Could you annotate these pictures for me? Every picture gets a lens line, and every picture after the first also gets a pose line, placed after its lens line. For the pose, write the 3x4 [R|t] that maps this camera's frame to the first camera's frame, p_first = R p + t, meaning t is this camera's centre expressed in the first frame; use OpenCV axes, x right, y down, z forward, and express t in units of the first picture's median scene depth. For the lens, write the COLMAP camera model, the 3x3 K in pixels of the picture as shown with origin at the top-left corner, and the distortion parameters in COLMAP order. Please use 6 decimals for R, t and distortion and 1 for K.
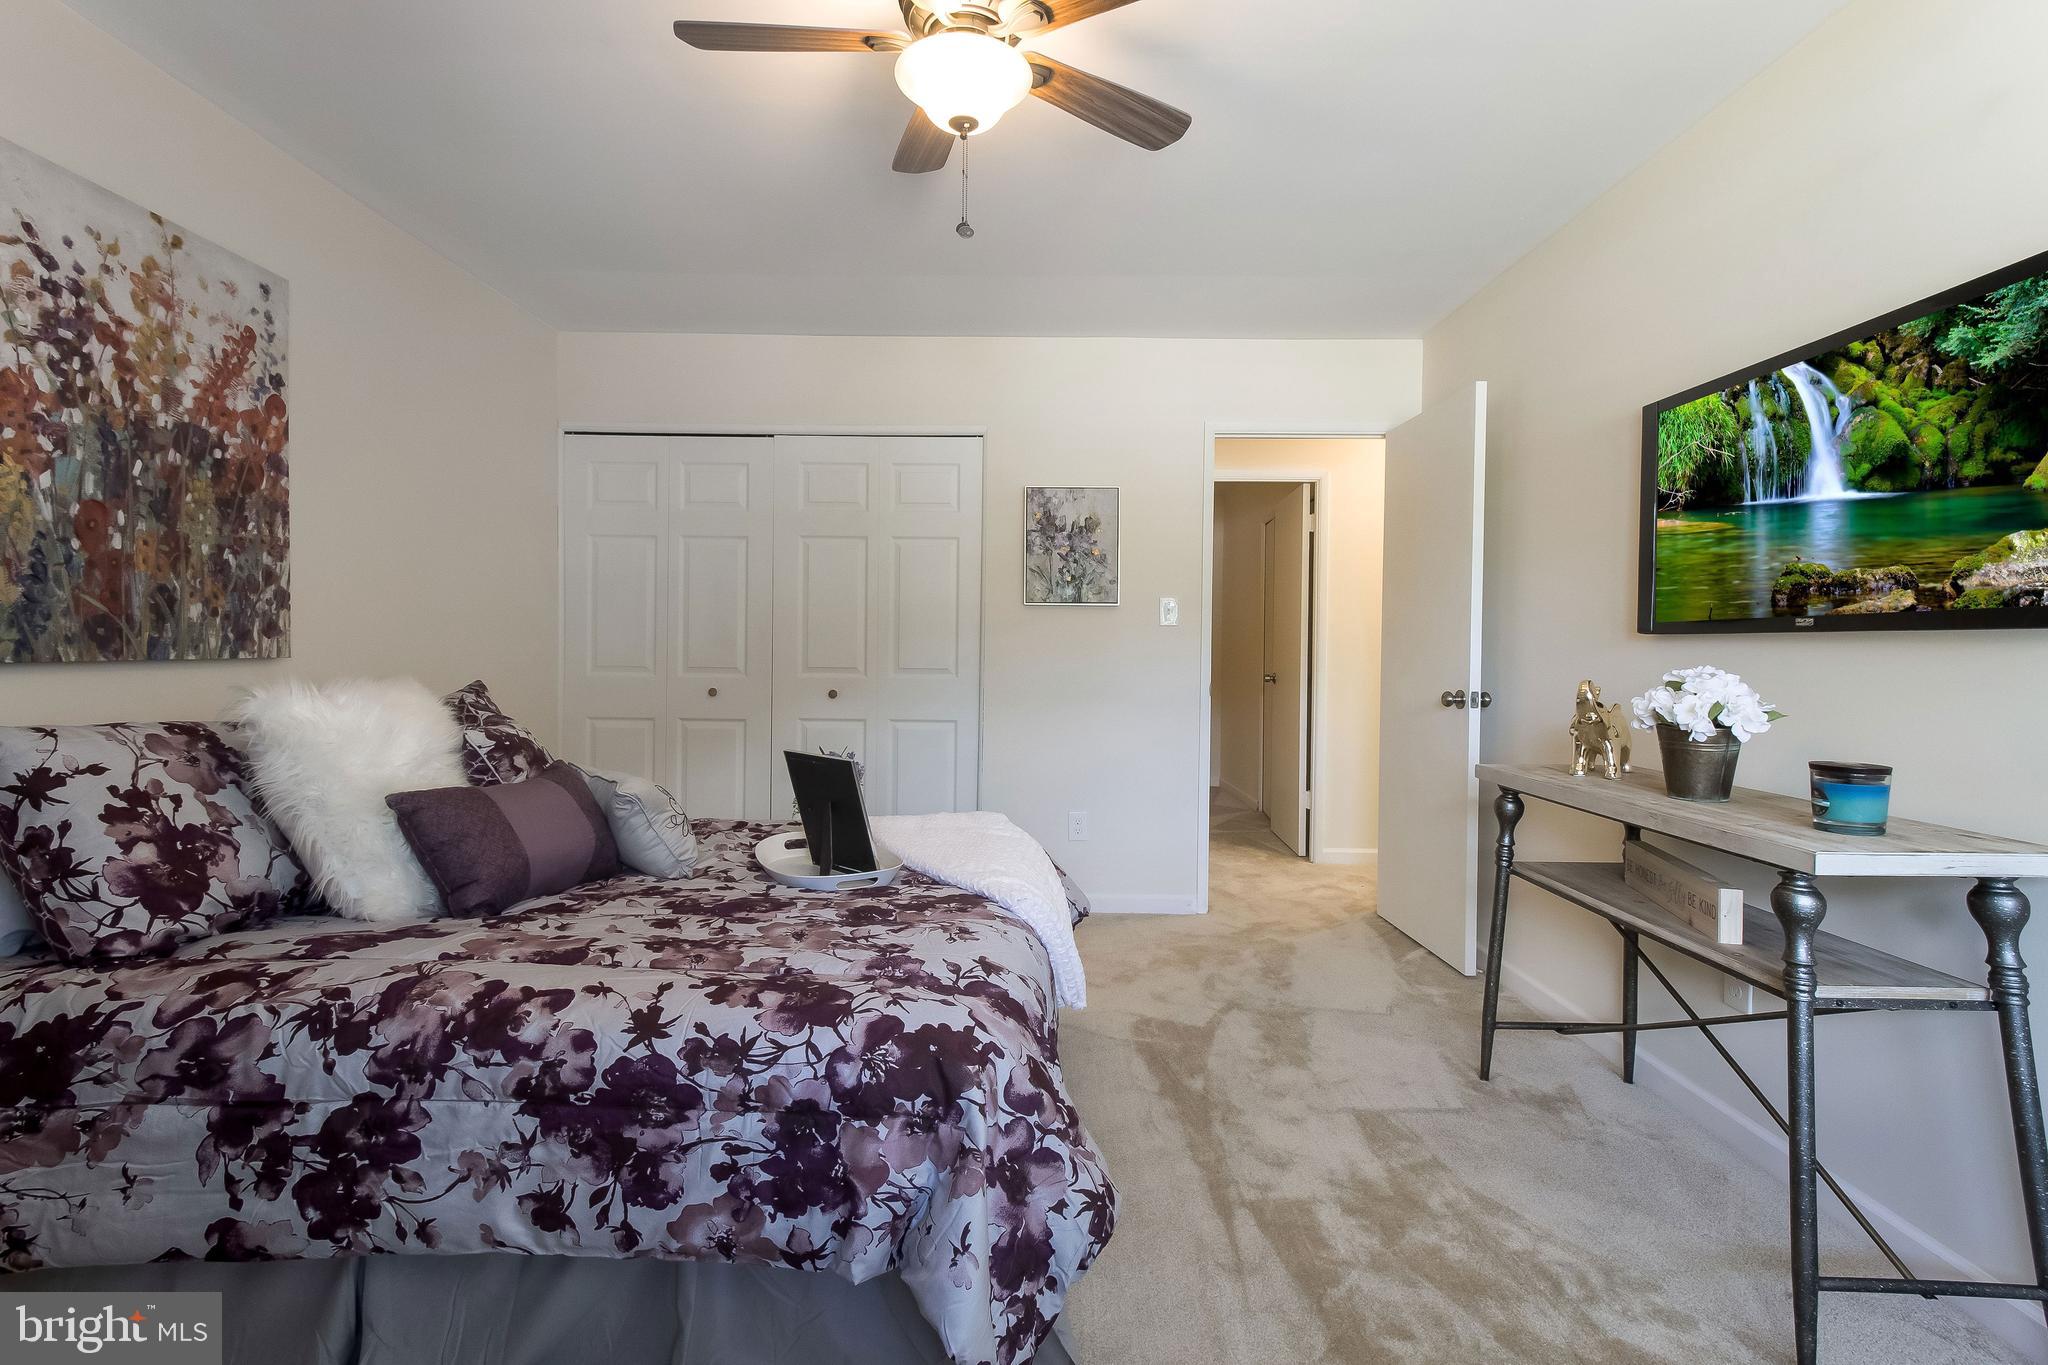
lens RADIAL K [[937.4, 0, 1016.1], [0, 937.4, 664.0], [0, 0, 1]] dist [0.003348, 0.006641]
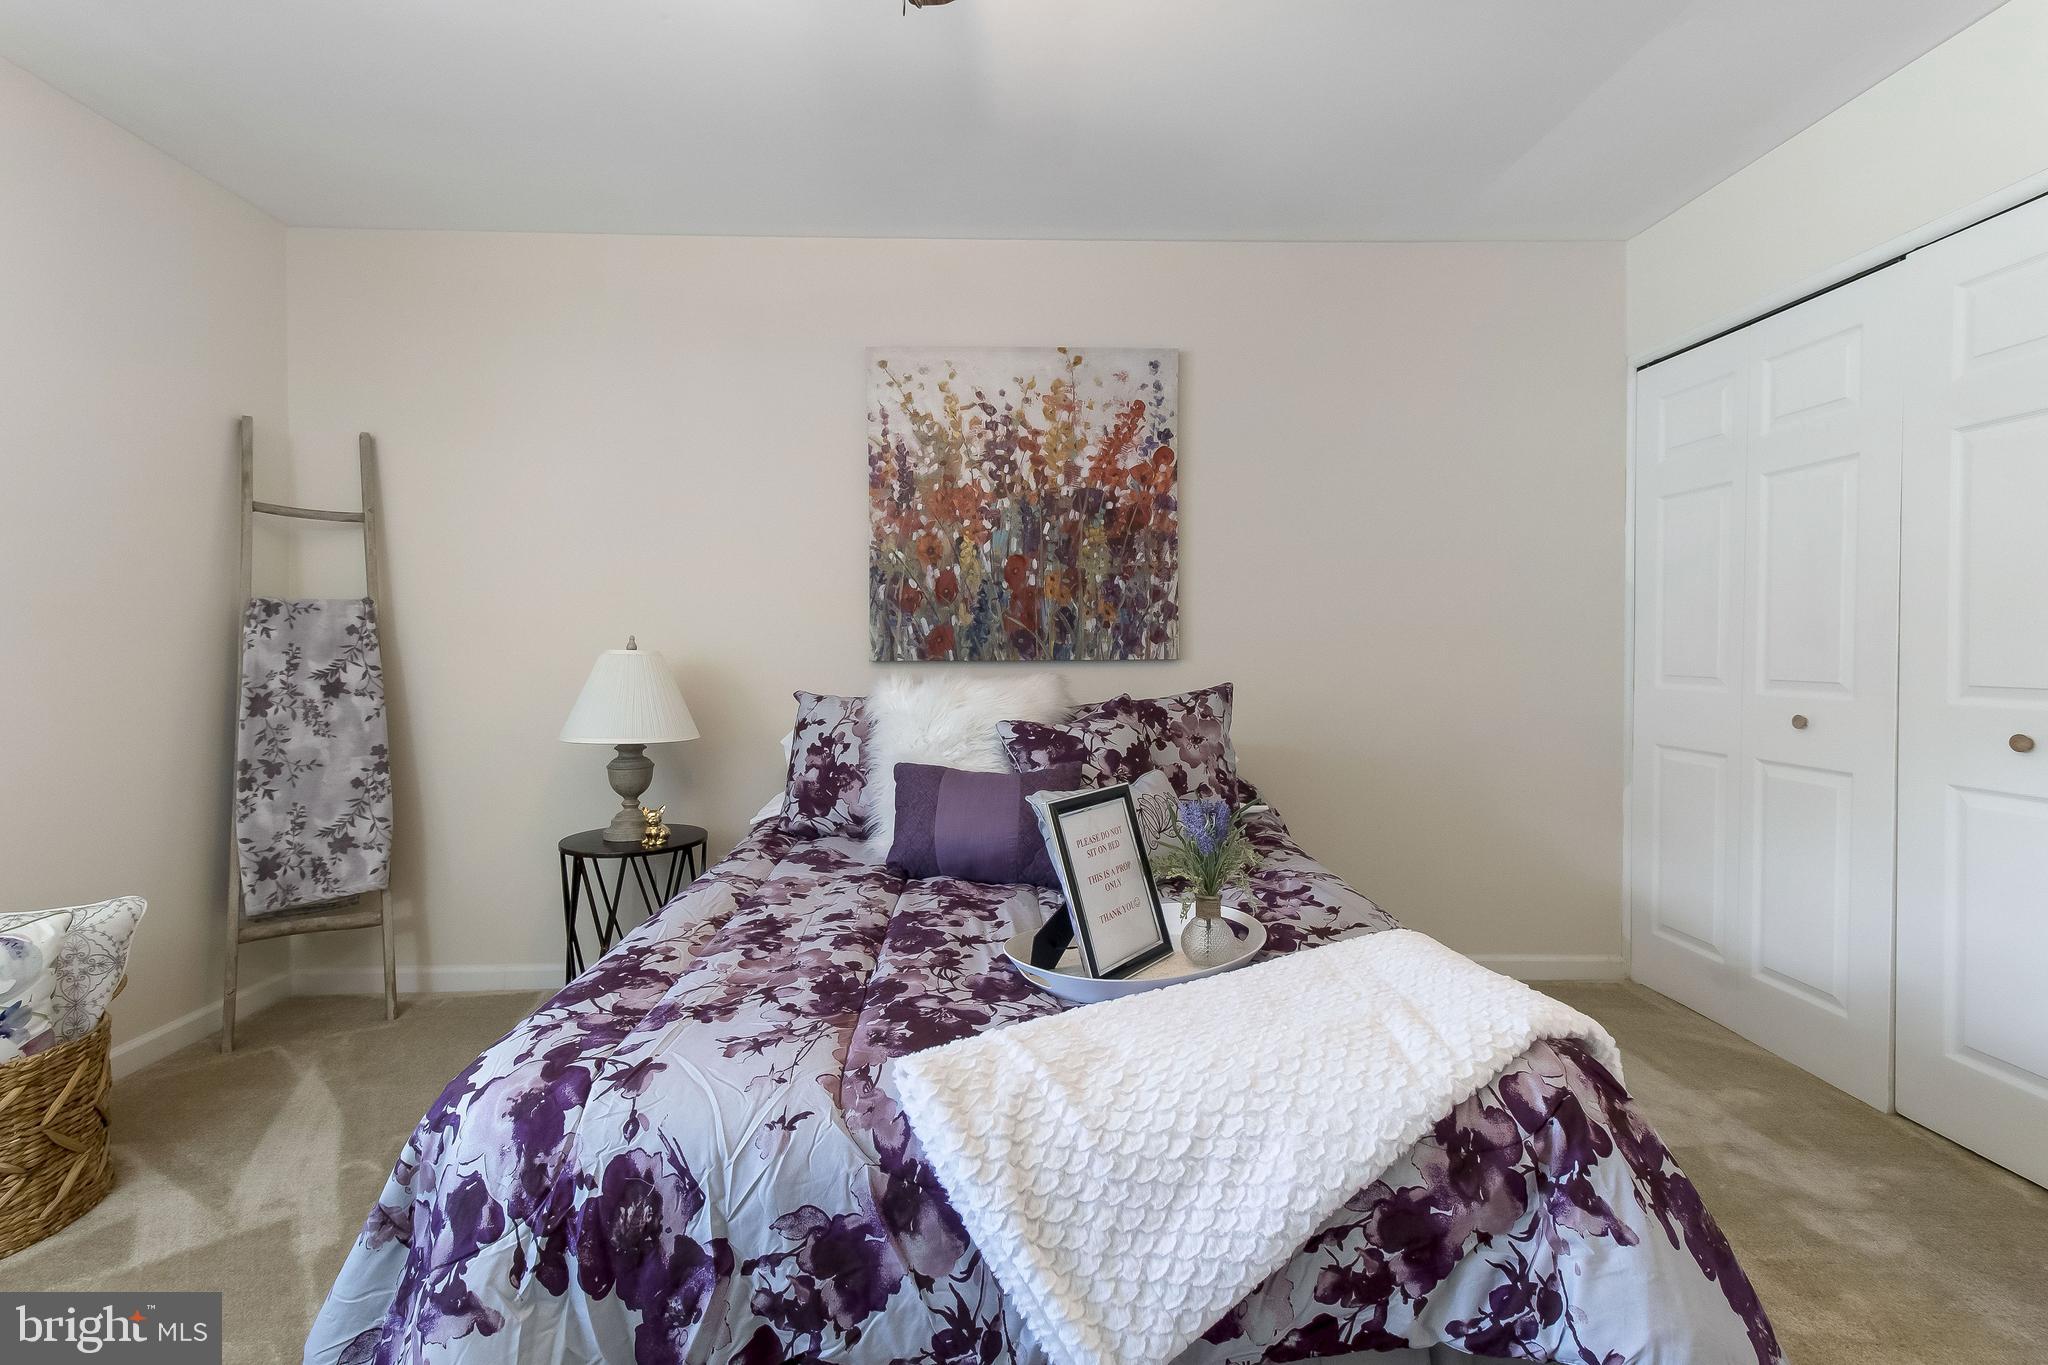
lens RADIAL K [[936.8, 0, 1018.0], [0, 936.8, 660.9], [0, 0, 1]] dist [0.012421, -0.000408]
pose [[0.042592, 0.004220, -0.999084, 0.496333], [-0.015564, 0.999873, 0.003559, -0.007203], [0.998971, 0.015398, 0.042652, 0.870337]]
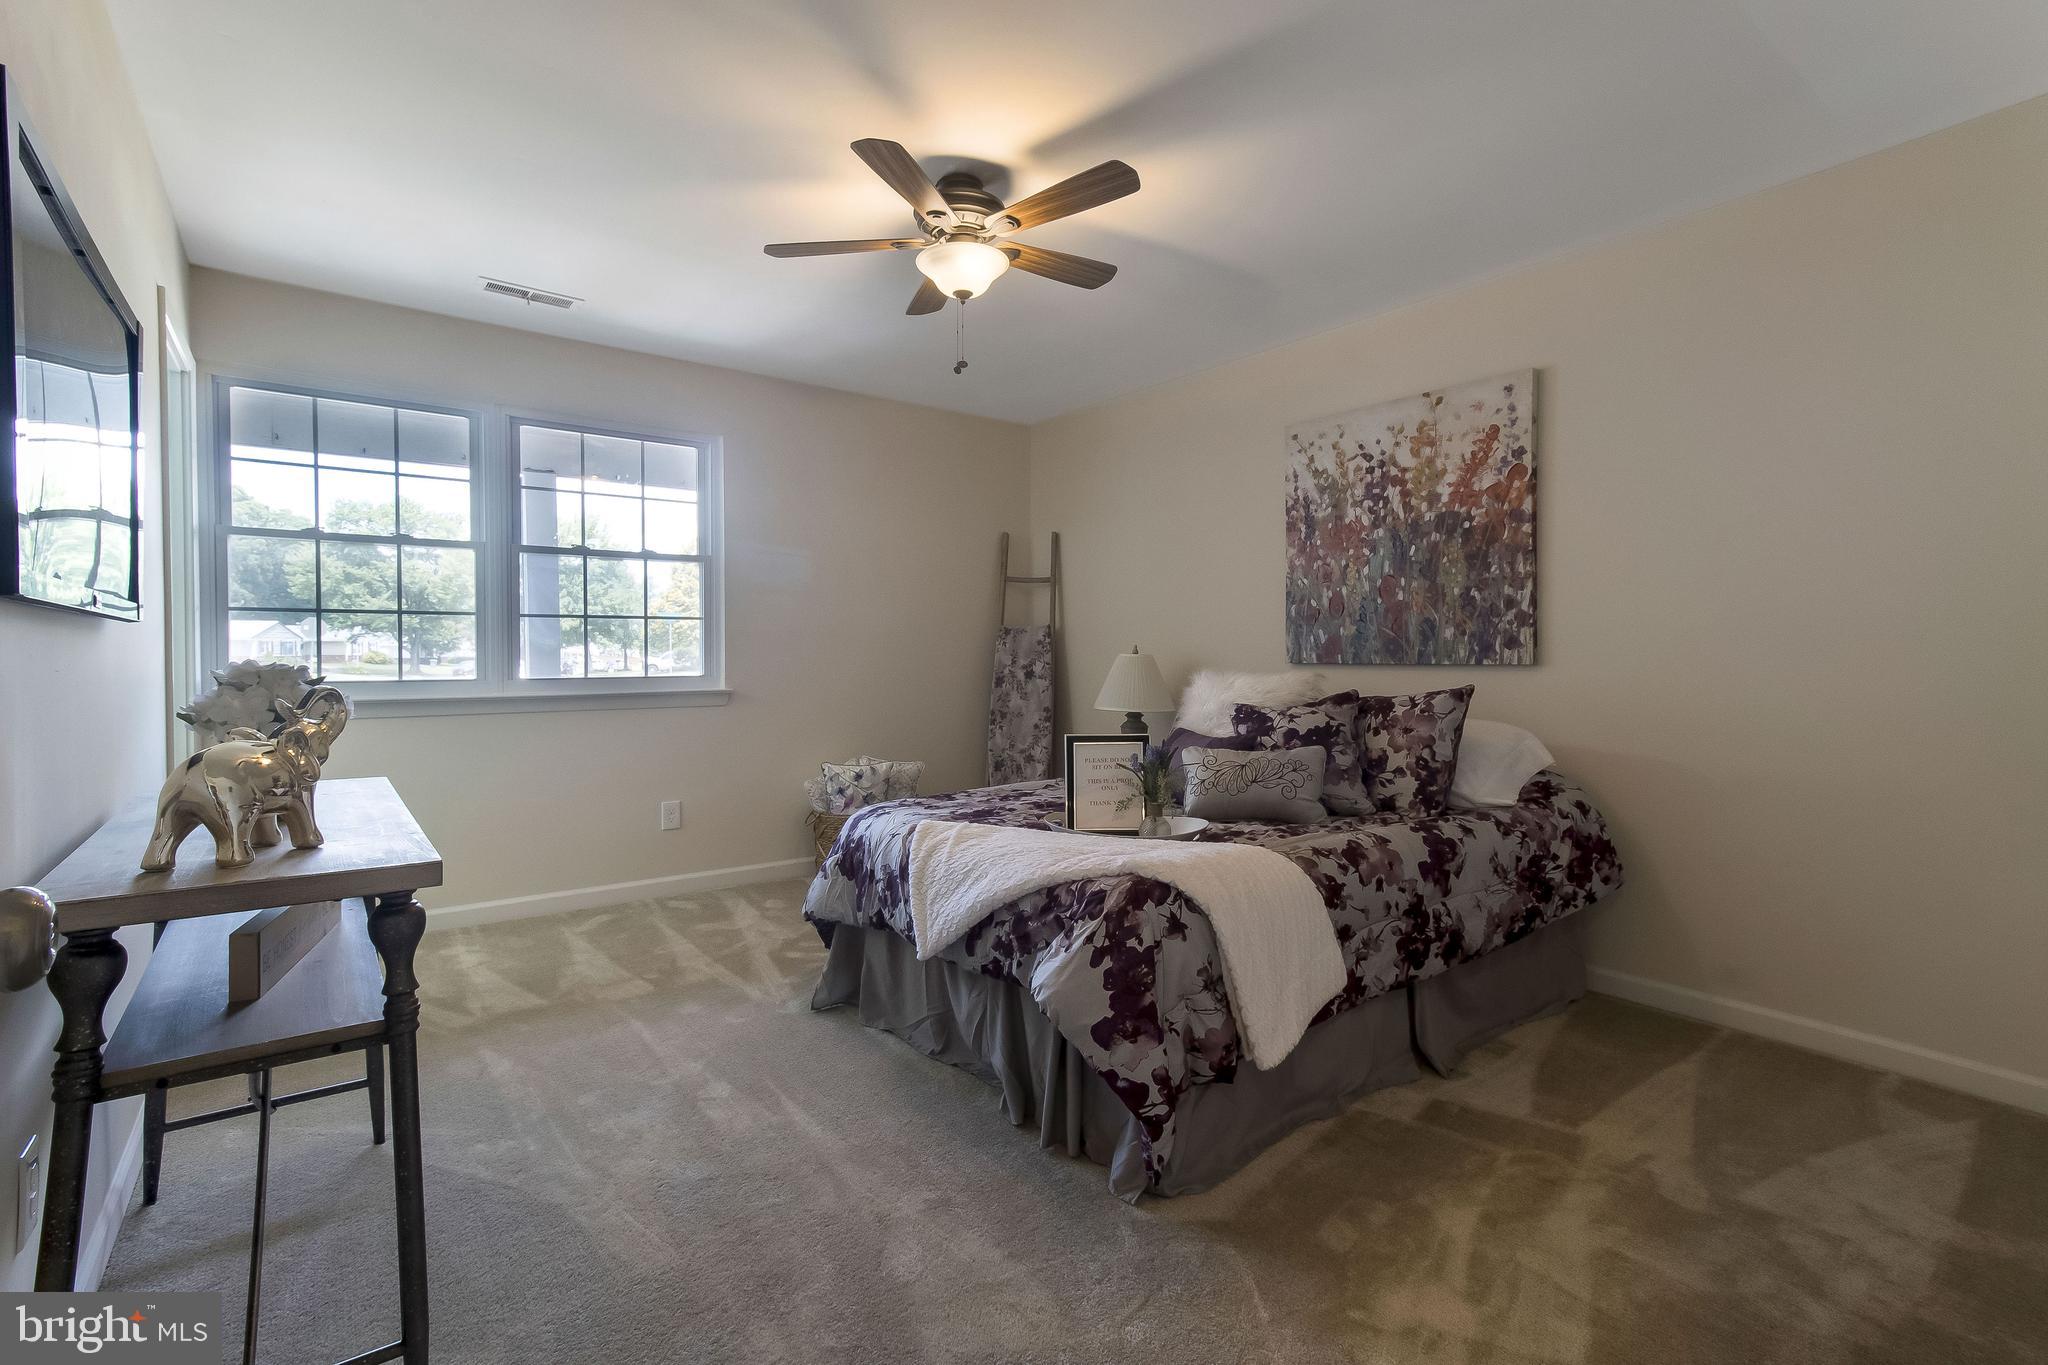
lens RADIAL K [[936.8, 0, 1018.0], [0, 936.8, 660.9], [0, 0, 1]] dist [0.012421, -0.000408]
pose [[-0.790828, -0.008271, -0.611983, 0.638070], [-0.021785, 0.999655, 0.014641, -0.018131], [0.611651, 0.024910, -0.790735, 1.845575]]
